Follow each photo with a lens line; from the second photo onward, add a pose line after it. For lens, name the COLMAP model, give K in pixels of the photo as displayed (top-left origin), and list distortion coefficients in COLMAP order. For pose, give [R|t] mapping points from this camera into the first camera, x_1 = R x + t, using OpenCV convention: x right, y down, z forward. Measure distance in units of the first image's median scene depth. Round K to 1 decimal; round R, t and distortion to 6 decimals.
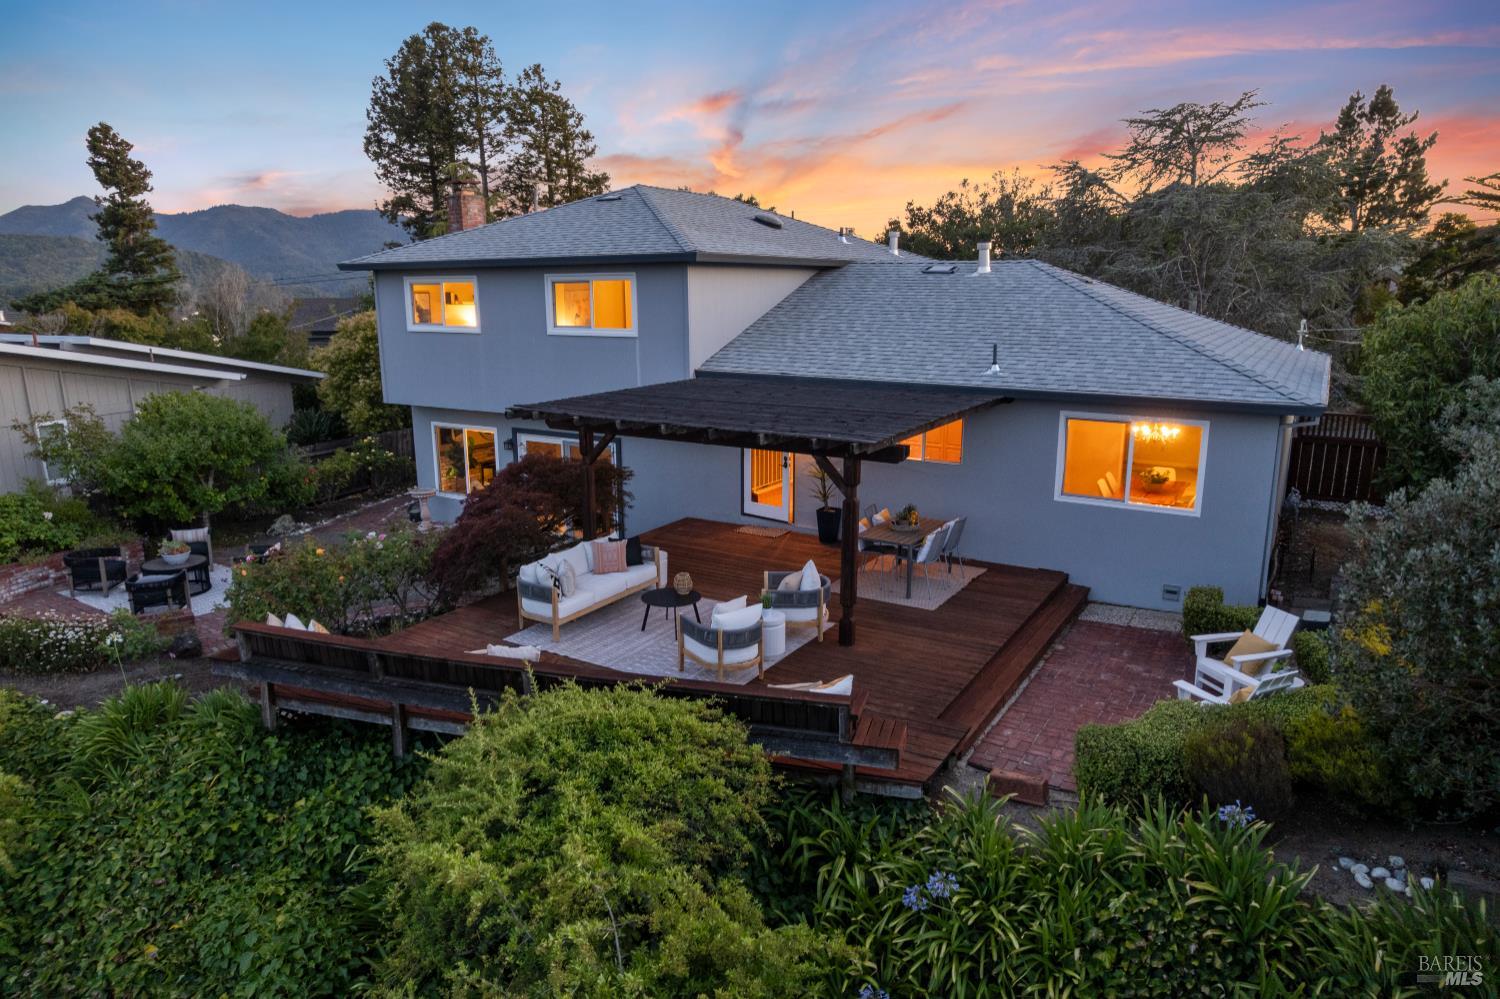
lens RADIAL K [[945.7, 0, 751.0], [0, 945.7, 493.9], [0, 0, 1]] dist [-0.027536, 0.005620]
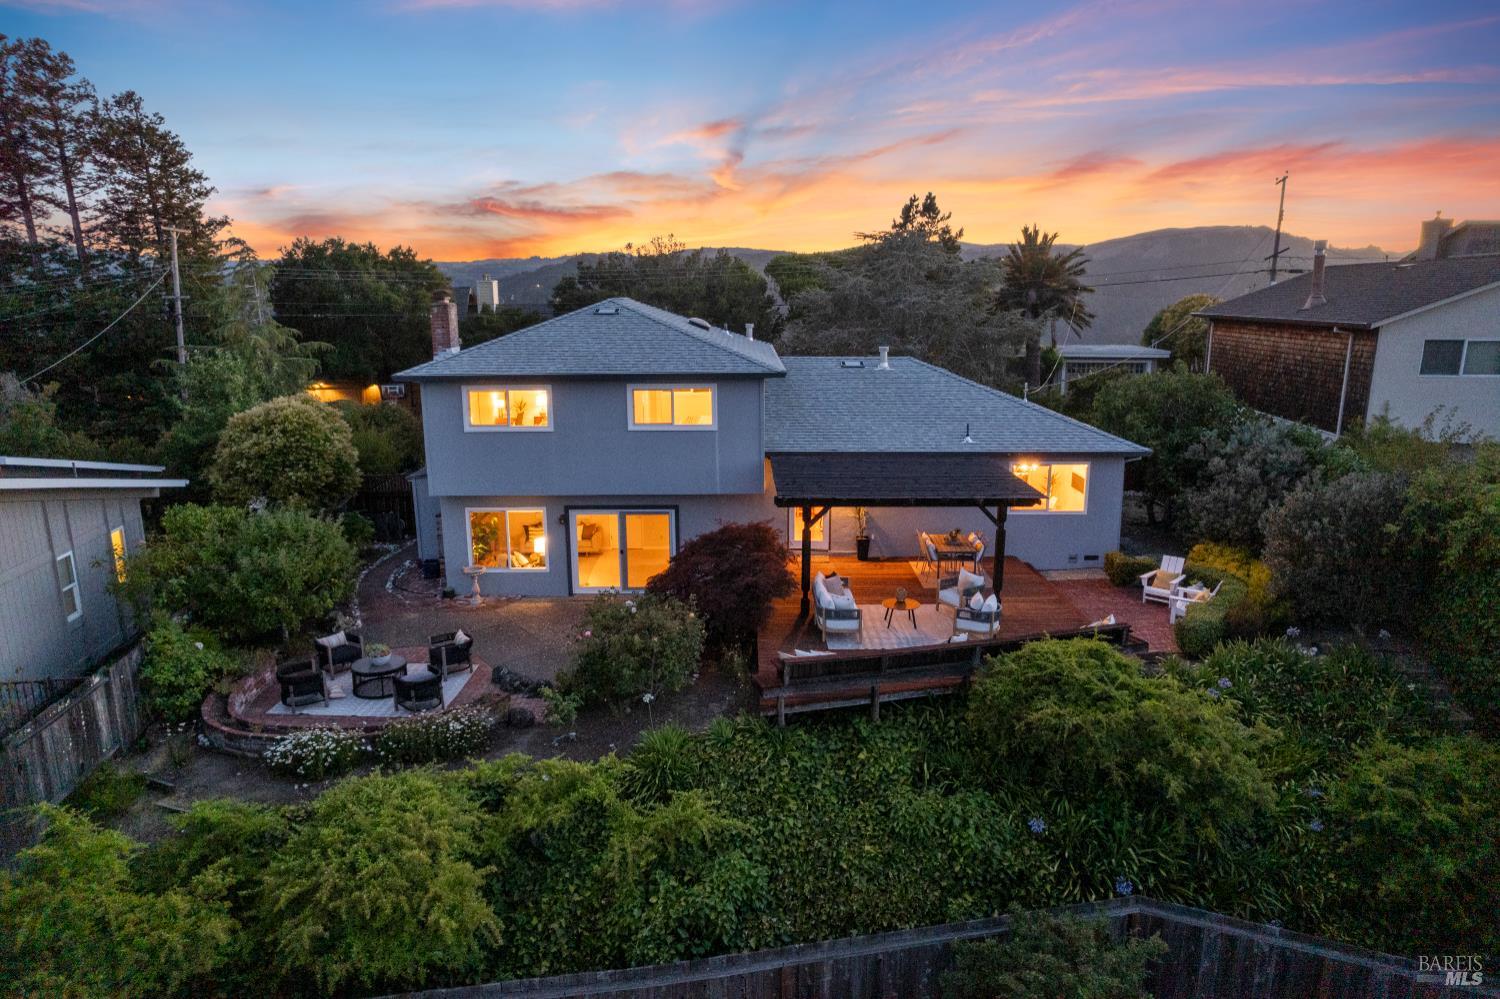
lens RADIAL K [[945.7, 0, 743.6], [0, 945.7, 507.7], [0, 0, 1]] dist [-0.027536, 0.005620]
pose [[0.855124, -0.114943, 0.505521, -0.543789], [0.112921, 0.992995, 0.034768, -0.068602], [-0.505977, 0.027353, 0.862113, -0.127444]]
